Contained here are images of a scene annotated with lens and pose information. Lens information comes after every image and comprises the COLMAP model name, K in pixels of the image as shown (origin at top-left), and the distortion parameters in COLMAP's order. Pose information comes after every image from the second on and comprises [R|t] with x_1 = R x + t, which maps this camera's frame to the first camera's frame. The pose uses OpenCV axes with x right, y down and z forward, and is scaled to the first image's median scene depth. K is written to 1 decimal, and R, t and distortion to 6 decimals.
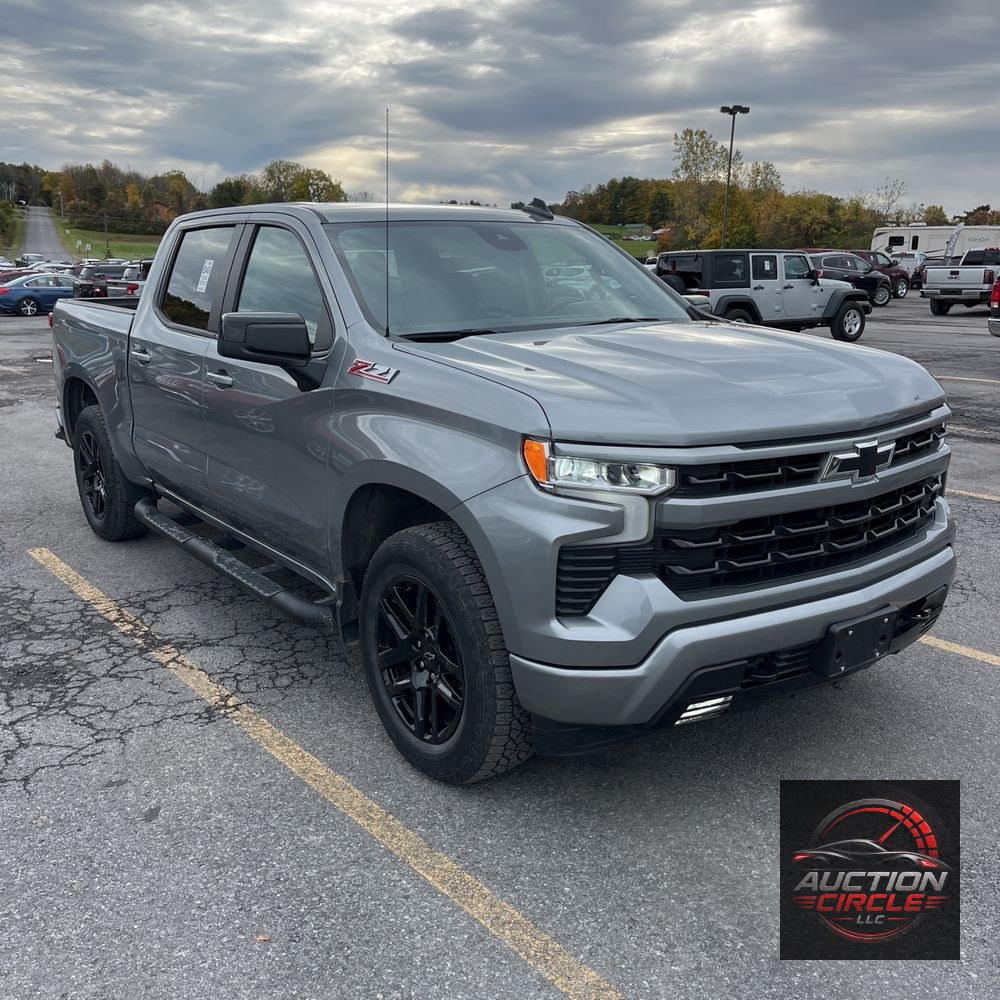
lens RADIAL K [[1009.4, 0, 507.9], [0, 1009.4, 499.5], [0, 0, 1]] dist [0.025694, 0.000000]
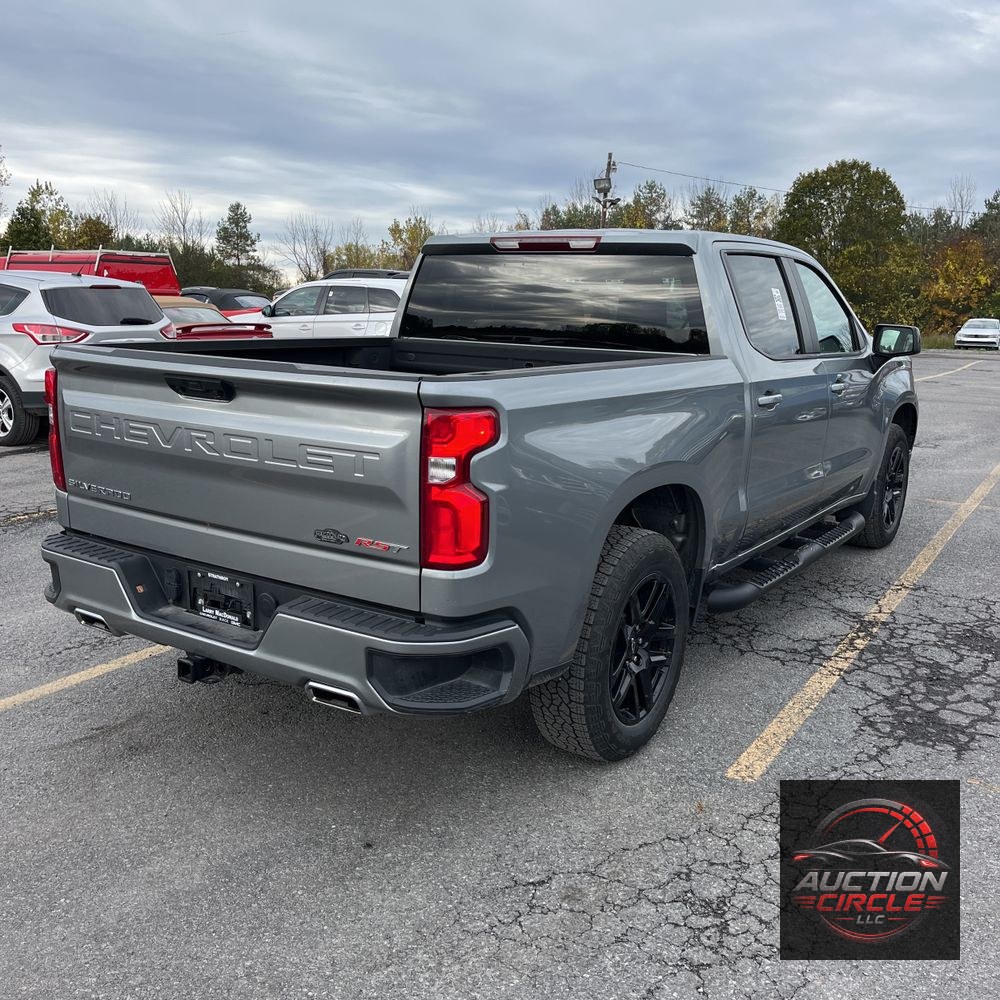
lens RADIAL K [[1009.4, 0, 495.0], [0, 1009.4, 525.2], [0, 0, 1]] dist [0.025694, 0.000000]
pose [[-0.336027, -0.217539, 0.916386, -1.070953], [0.198022, 0.934896, 0.294546, -0.333285], [-0.920800, 0.280439, -0.271073, 1.450656]]
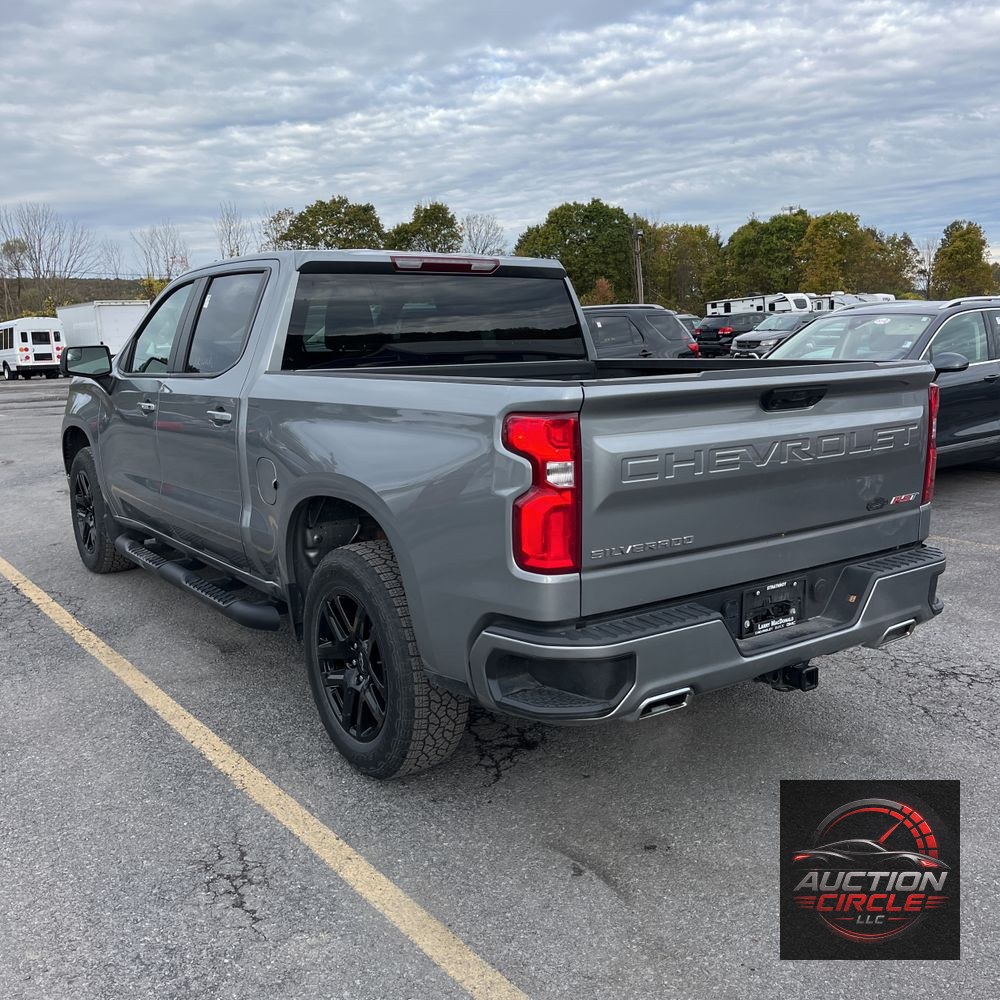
lens RADIAL K [[1009.4, 0, 500.0], [0, 1009.4, 514.9], [0, 0, 1]] dist [0.025694, 0.000000]
pose [[-0.999512, 0.019436, 0.024435, -0.302424], [0.027694, 0.913279, 0.406392, -0.452393], [-0.014418, 0.406871, -0.913372, 1.999425]]
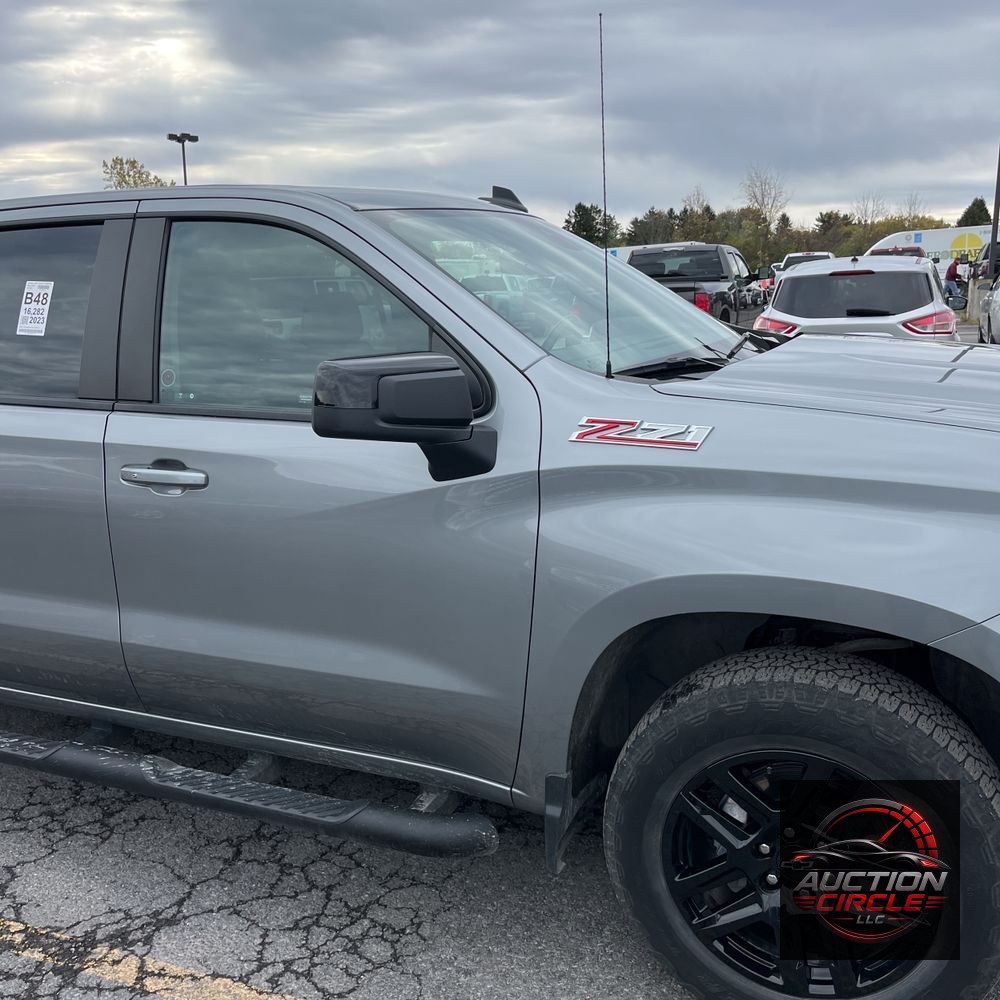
lens RADIAL K [[1009.4, 0, 489.8], [0, 1009.4, 521.2], [0, 0, 1]] dist [0.025694, 0.000000]
pose [[0.870216, -0.141825, 0.471815, -0.329508], [0.146673, 0.988824, 0.026711, -0.067075], [-0.470330, 0.045959, 0.881293, 0.325105]]
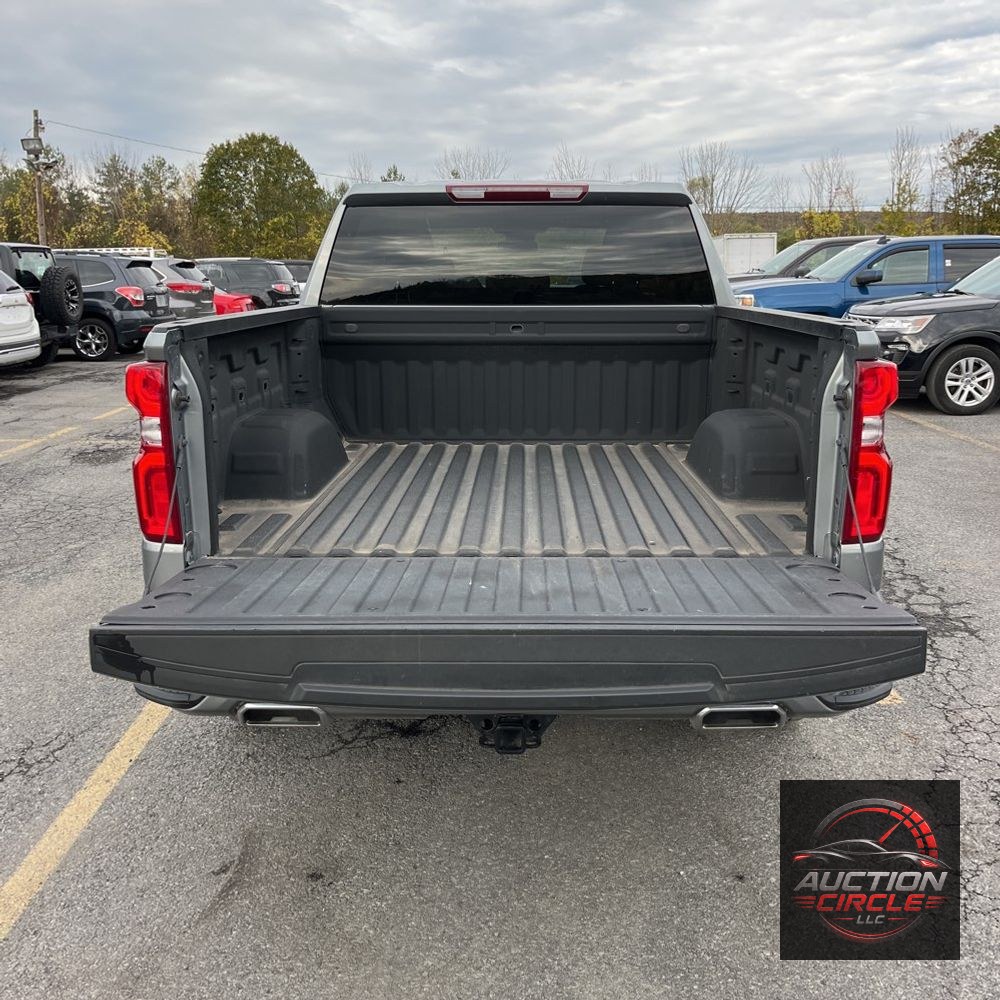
lens RADIAL K [[1009.4, 0, 509.5], [0, 1009.4, 501.3], [0, 0, 1]] dist [0.025694, 0.000000]
pose [[-0.795652, -0.129191, 0.591818, -0.729966], [0.148019, 0.905912, 0.396755, -0.390722], [-0.587392, 0.403279, -0.701667, 1.760344]]
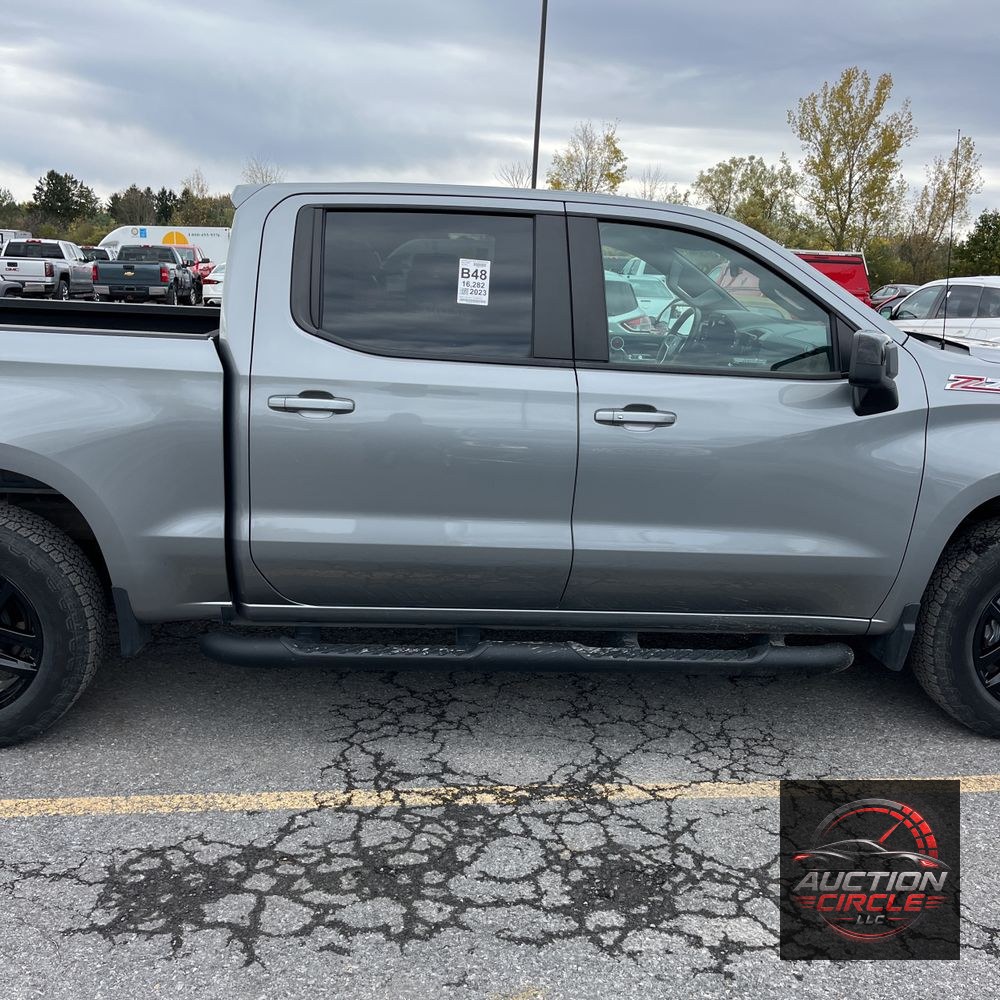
lens RADIAL K [[1009.4, 0, 491.5], [0, 1009.4, 504.3], [0, 0, 1]] dist [0.025694, 0.000000]
pose [[0.532135, -0.169591, 0.829501, -0.822319], [0.157612, 0.982450, 0.099752, -0.122548], [-0.831860, 0.077658, 0.549526, 0.554150]]
